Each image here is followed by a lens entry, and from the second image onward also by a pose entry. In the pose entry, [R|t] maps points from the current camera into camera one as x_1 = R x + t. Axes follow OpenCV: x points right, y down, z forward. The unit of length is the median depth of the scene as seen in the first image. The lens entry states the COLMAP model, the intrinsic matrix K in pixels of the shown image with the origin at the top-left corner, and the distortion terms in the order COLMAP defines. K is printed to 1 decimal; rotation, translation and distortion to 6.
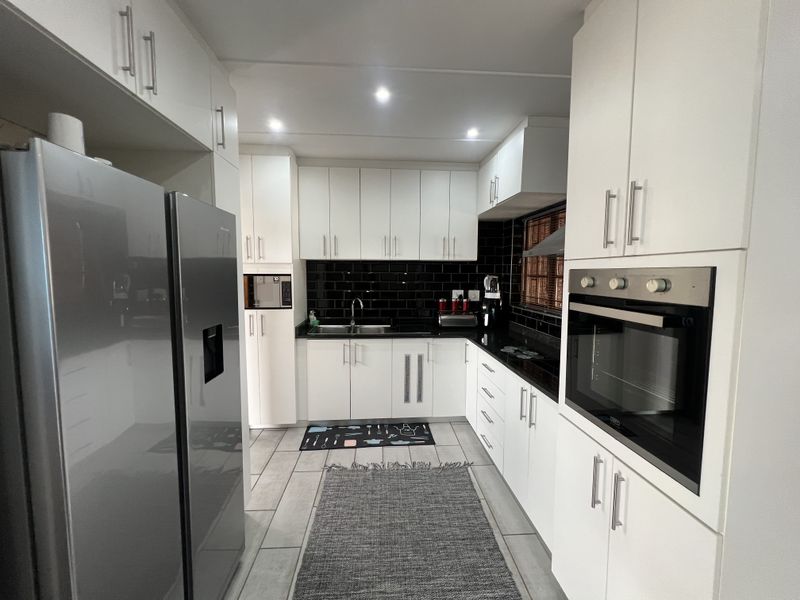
lens RADIAL K [[321.7, 0, 397.0], [0, 321.7, 296.7], [0, 0, 1]] dist [-0.000442, 0.000262]
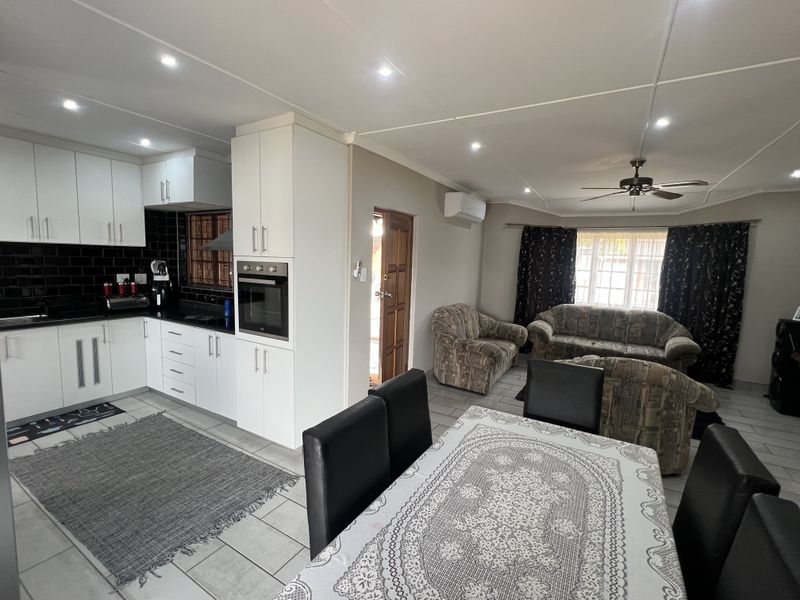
lens RADIAL K [[369.7, 0, 396.7], [0, 369.7, 297.6], [0, 0, 1]] dist [-0.000424, -0.000751]
pose [[0.574837, -0.075508, 0.814776, -0.334153], [0.036765, 0.997111, 0.066467, 0.009924], [-0.817441, -0.008252, 0.575953, -0.481432]]
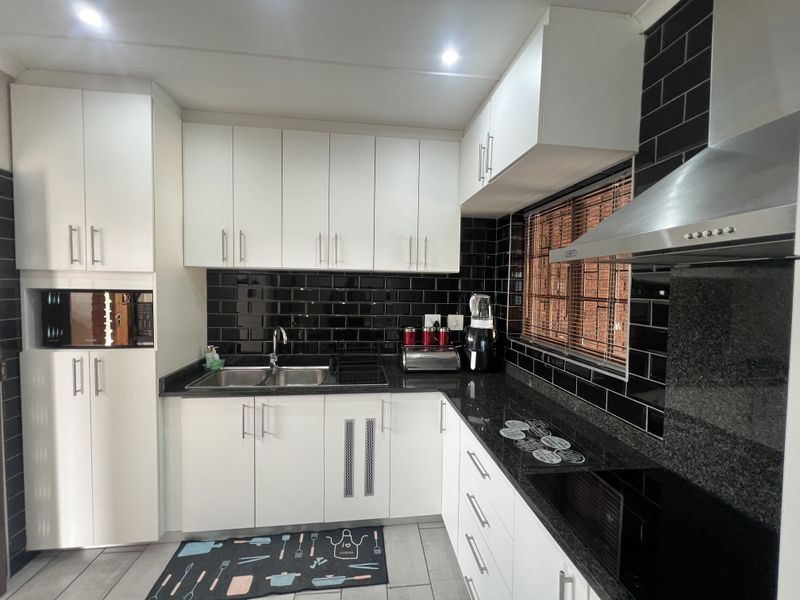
lens RADIAL K [[323.8, 0, 397.1], [0, 323.8, 297.7], [0, 0, 1]] dist [0.002262, 0.000549]
pose [[0.998971, 0.008891, 0.044462, 0.097184], [-0.007010, 0.999081, -0.042294, -0.032558], [-0.044798, 0.041939, 0.998115, 0.362630]]
